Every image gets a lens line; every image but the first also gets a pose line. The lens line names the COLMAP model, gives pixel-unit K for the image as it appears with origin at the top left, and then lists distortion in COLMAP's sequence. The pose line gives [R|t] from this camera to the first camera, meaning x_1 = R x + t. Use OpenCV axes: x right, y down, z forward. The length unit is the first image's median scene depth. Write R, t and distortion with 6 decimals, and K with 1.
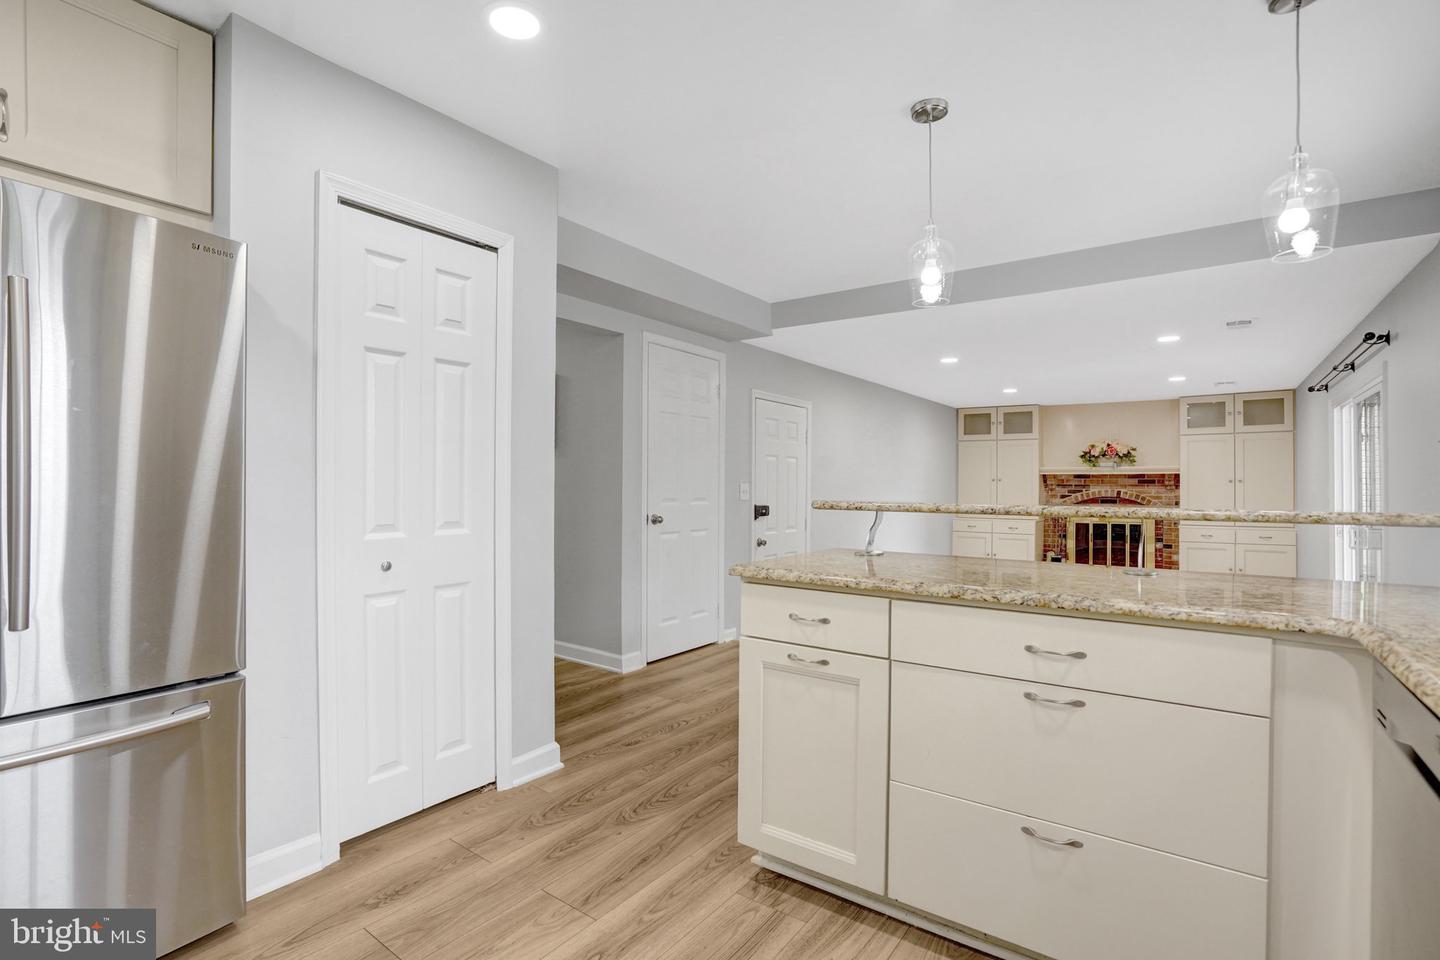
lens RADIAL K [[677.7, 0, 731.8], [0, 677.7, 479.9], [0, 0, 1]] dist [0.051472, 0.003386]
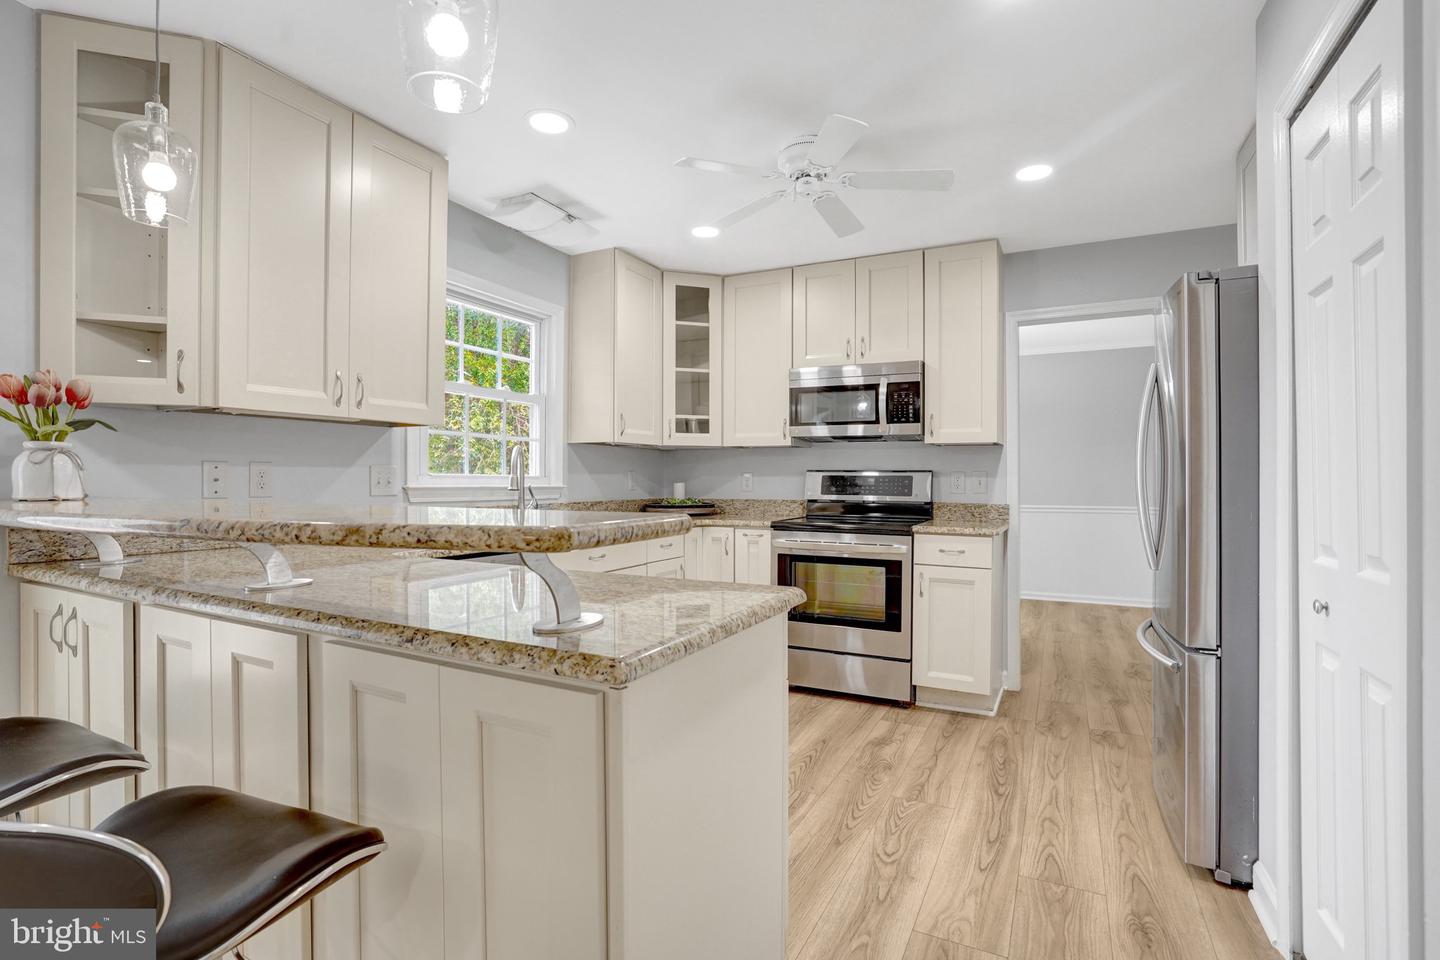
lens RADIAL K [[677.7, 0, 717.4], [0, 677.7, 481.7], [0, 0, 1]] dist [0.051472, 0.003386]
pose [[-0.989335, -0.009448, -0.145354, 0.070899], [-0.007659, 0.999888, -0.012867, 0.006921], [0.145459, -0.011616, -0.989296, 0.613778]]
